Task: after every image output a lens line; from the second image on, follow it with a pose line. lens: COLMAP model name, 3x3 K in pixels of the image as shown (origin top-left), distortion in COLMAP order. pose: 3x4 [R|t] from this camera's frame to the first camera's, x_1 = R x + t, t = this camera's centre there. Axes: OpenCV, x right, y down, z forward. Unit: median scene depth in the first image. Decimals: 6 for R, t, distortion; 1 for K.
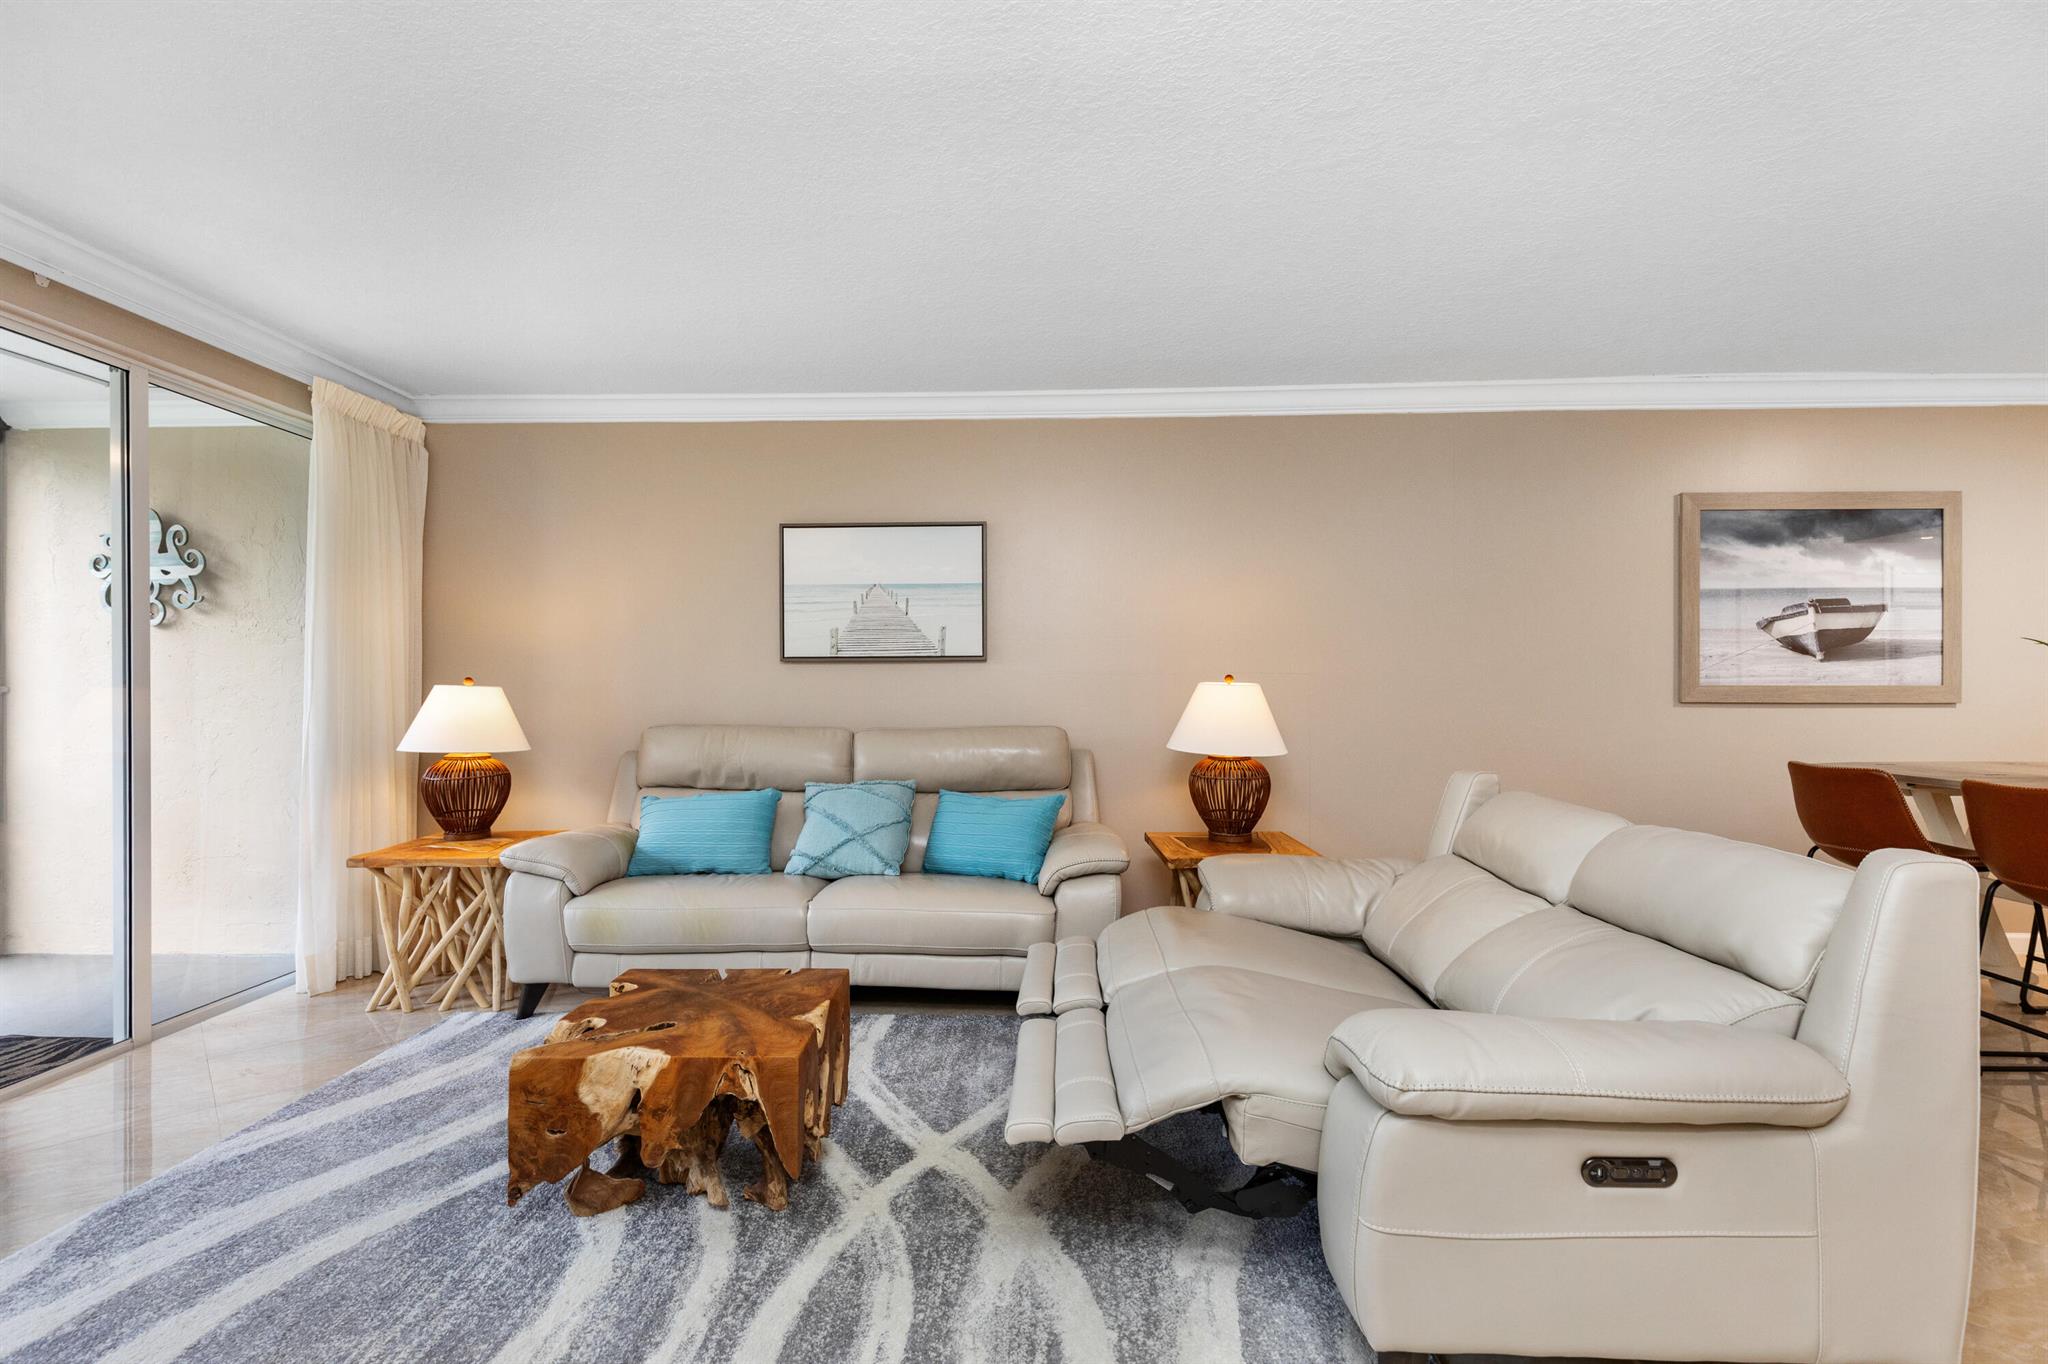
lens RADIAL K [[919.7, 0, 1034.8], [0, 919.7, 698.1], [0, 0, 1]] dist [0.005350, -0.001062]
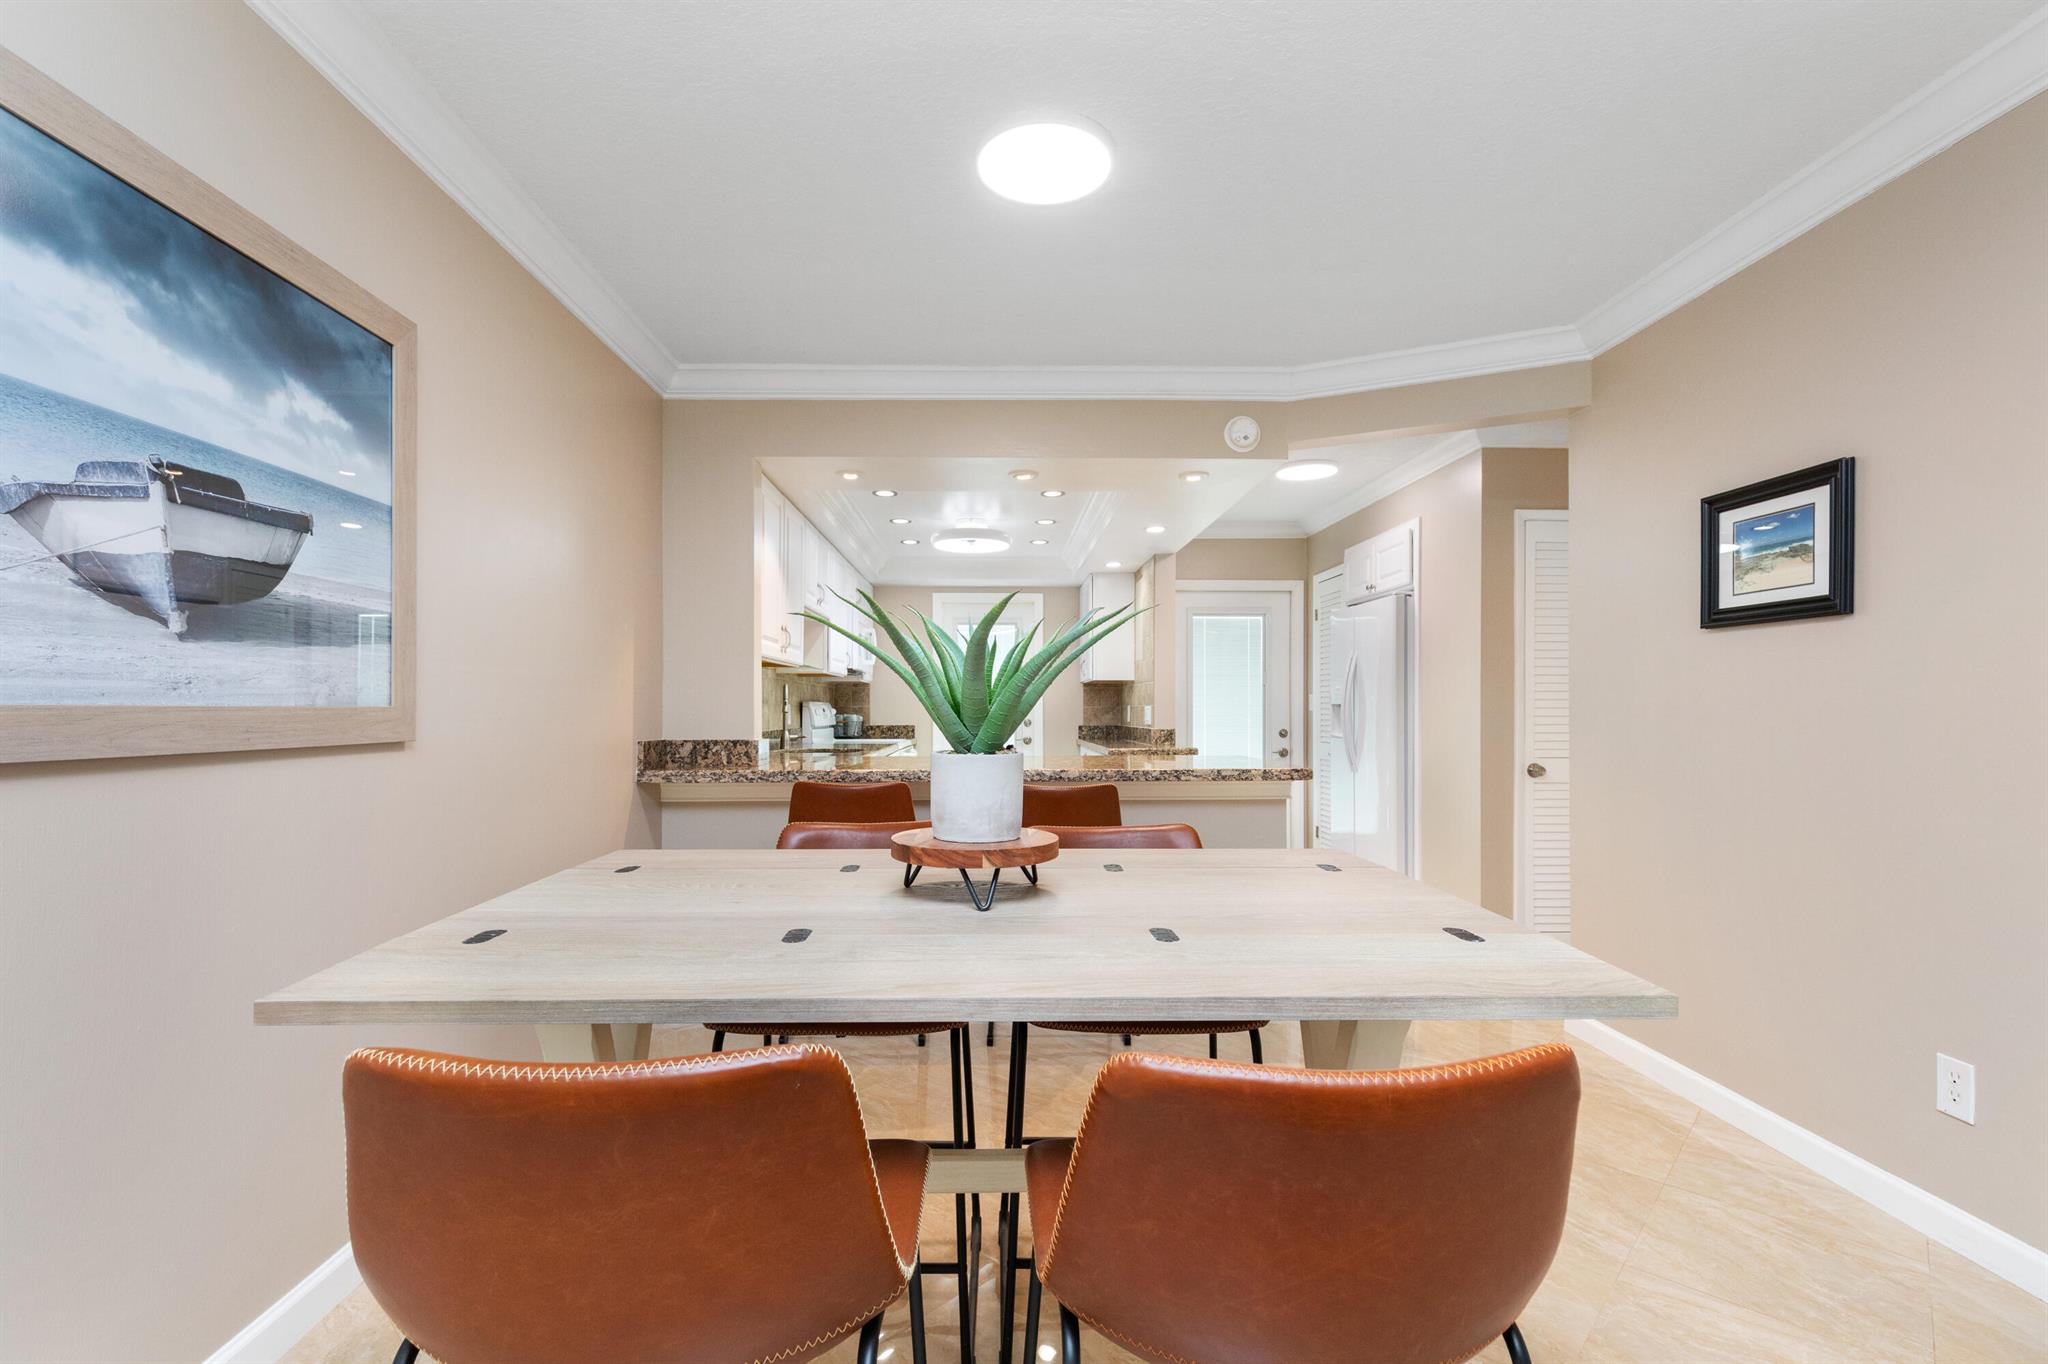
lens RADIAL K [[919.7, 0, 1004.9], [0, 919.7, 701.1], [0, 0, 1]] dist [0.005350, -0.001062]
pose [[-0.056094, 0.008610, 0.998388, 0.475849], [0.001207, 0.999963, -0.008556, -0.012026], [-0.998425, 0.000725, -0.056103, 0.699556]]
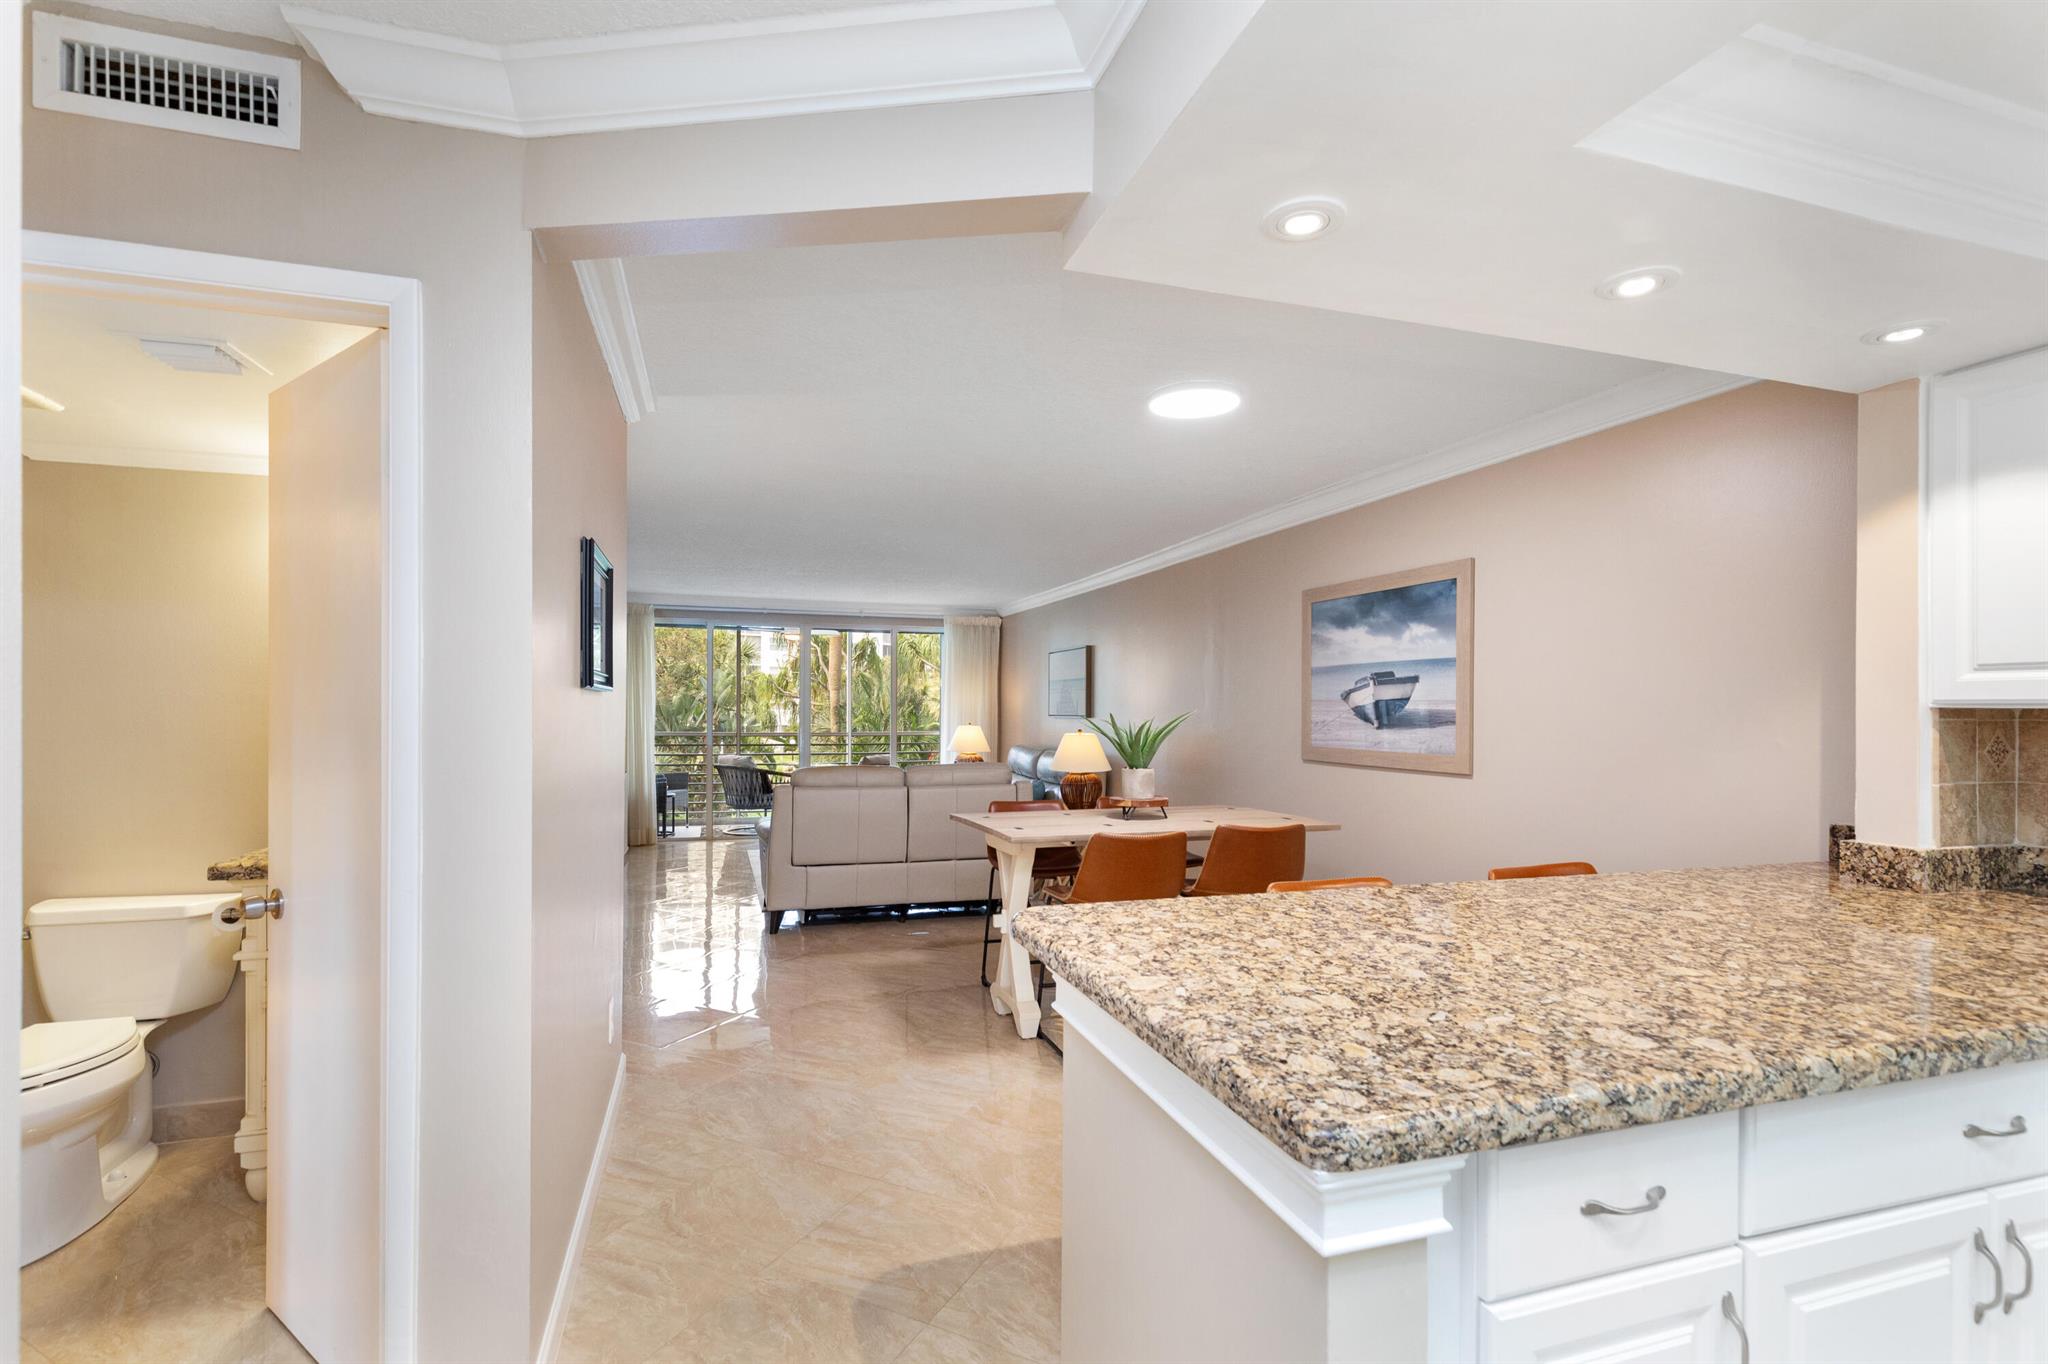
lens RADIAL K [[919.7, 0, 1024.2], [0, 919.7, 697.7], [0, 0, 1]] dist [0.005350, -0.001062]
pose [[0.357660, -0.009052, -0.933808, 1.730729], [-0.010428, 0.999852, -0.013687, -0.057493], [0.933794, 0.014633, 0.357512, 0.209997]]
